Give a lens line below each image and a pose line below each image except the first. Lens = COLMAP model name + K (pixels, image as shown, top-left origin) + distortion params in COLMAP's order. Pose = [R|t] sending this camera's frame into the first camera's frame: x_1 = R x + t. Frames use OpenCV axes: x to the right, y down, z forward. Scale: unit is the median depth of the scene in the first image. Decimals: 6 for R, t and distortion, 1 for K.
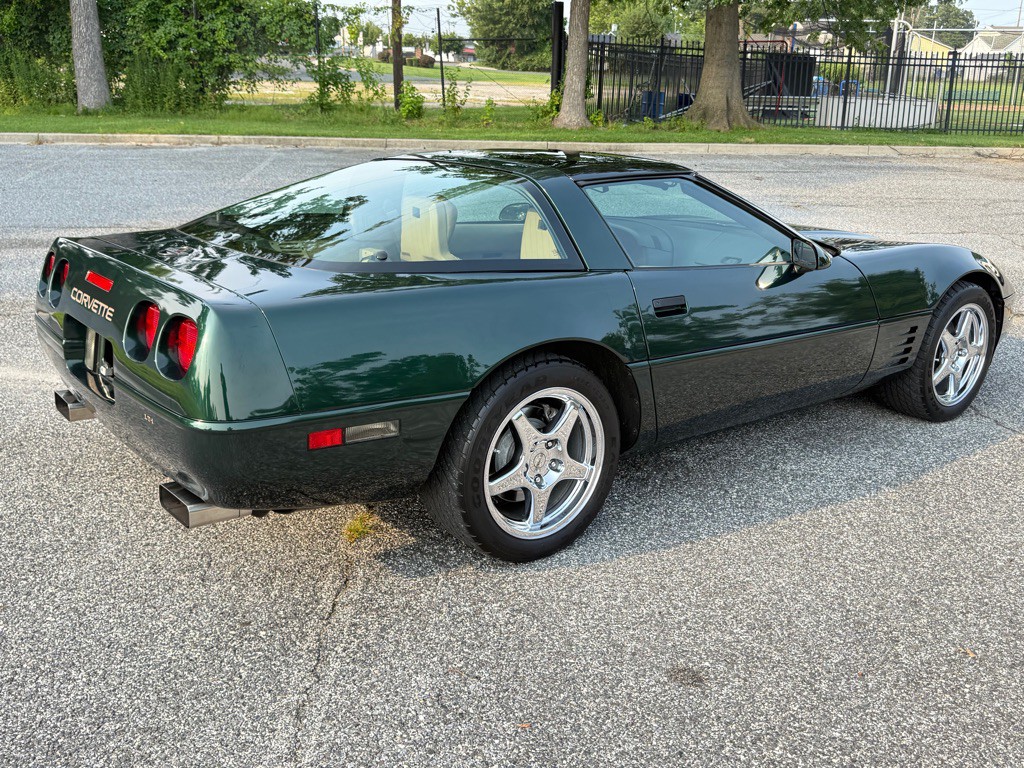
lens RADIAL K [[1155.2, 0, 509.3], [0, 1155.2, 383.8], [0, 0, 1]] dist [0.055948, 0.000000]
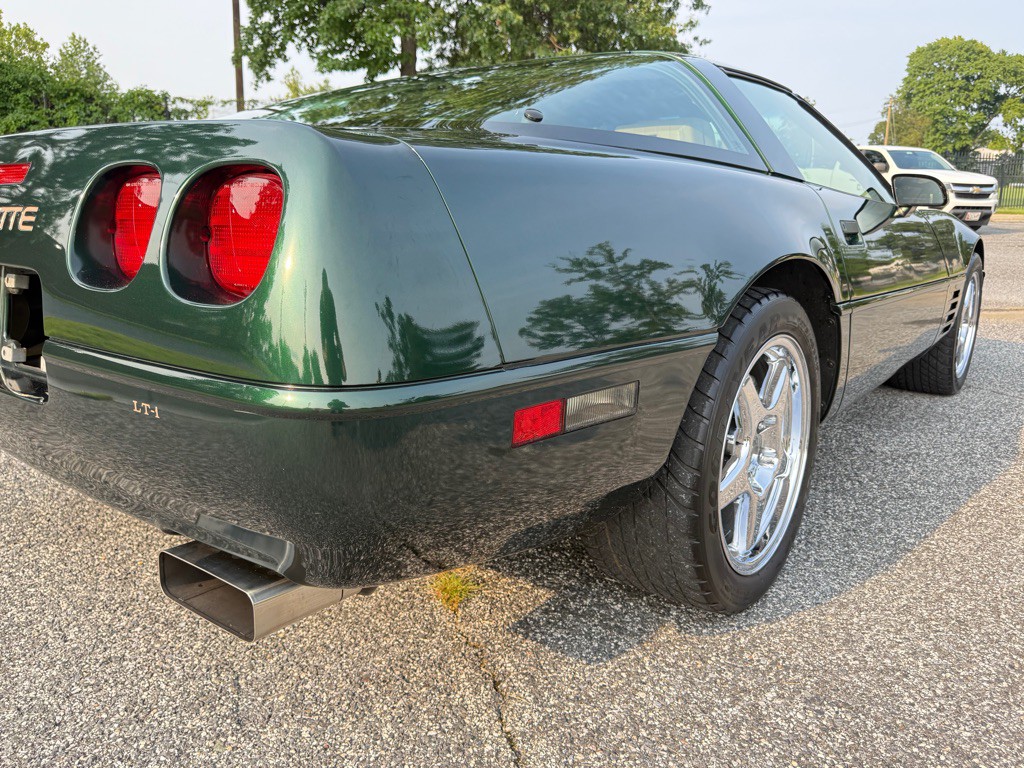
lens RADIAL K [[880.7, 0, 519.7], [0, 880.7, 381.2], [0, 0, 1]] dist [0.034935, -0.000887]
pose [[0.971913, -0.063339, 0.226658, -0.051438], [0.076085, 0.995948, -0.047941, 0.009834], [-0.222703, 0.063840, 0.972794, 0.131324]]
